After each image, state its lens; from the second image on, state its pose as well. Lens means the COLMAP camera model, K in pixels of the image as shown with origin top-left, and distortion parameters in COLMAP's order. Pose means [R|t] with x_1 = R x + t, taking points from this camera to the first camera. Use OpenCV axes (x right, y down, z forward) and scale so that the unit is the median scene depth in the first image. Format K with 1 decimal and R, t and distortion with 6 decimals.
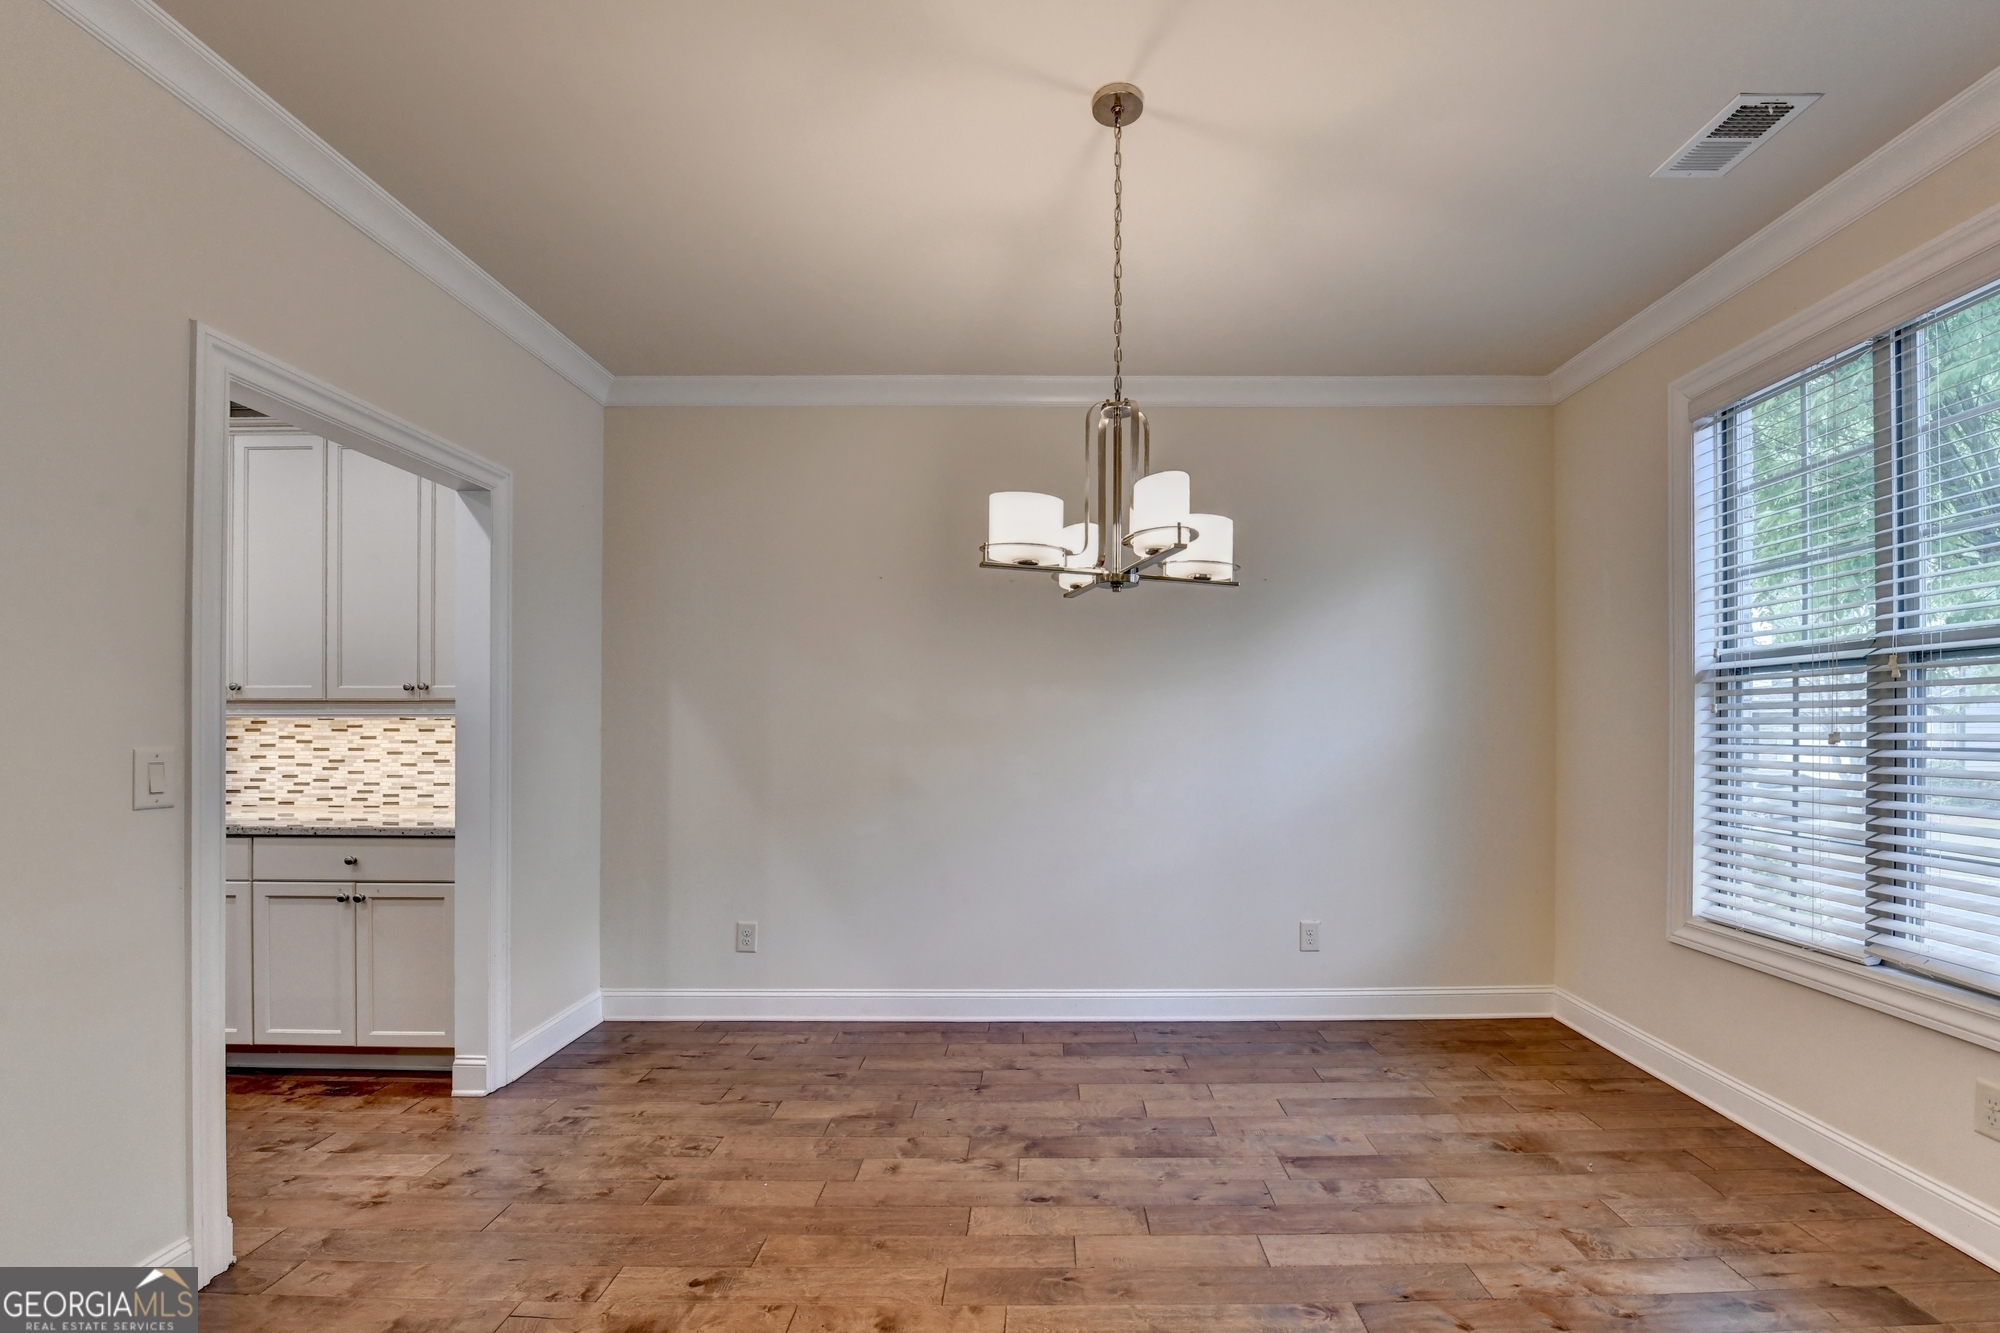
lens RADIAL K [[827.9, 0, 1043.4], [0, 827.9, 727.4], [0, 0, 1]] dist [-0.010677, -0.002985]
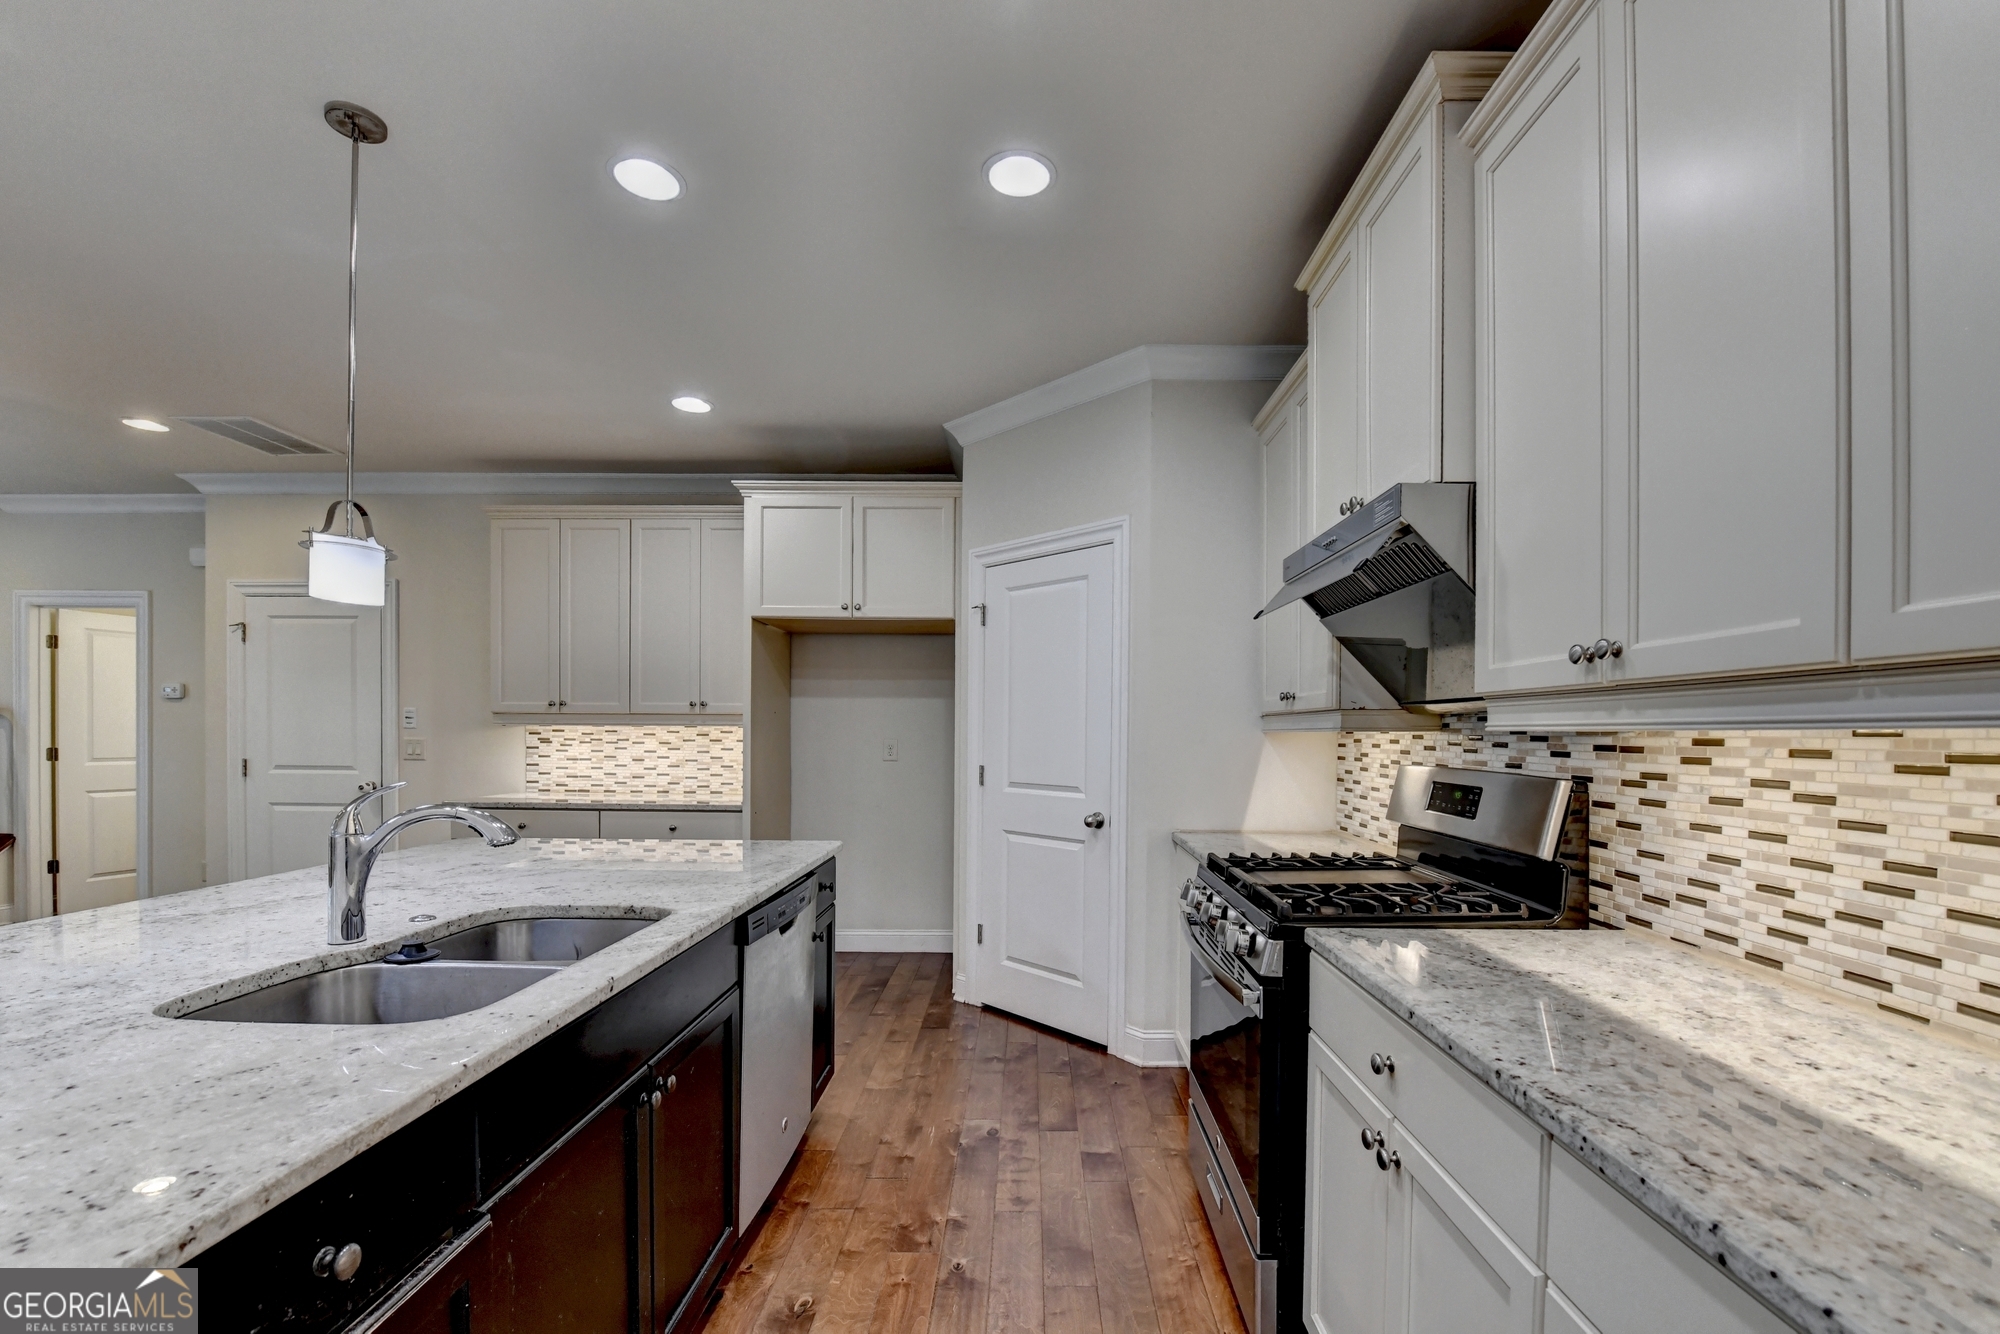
lens RADIAL K [[827.9, 0, 1056.2], [0, 827.9, 743.1], [0, 0, 1]] dist [-0.010677, -0.002985]
pose [[0.014796, 0.010223, -0.999838, -0.704661], [-0.009513, 0.999904, 0.010083, -0.008346], [0.999845, 0.009362, 0.014892, 0.847180]]
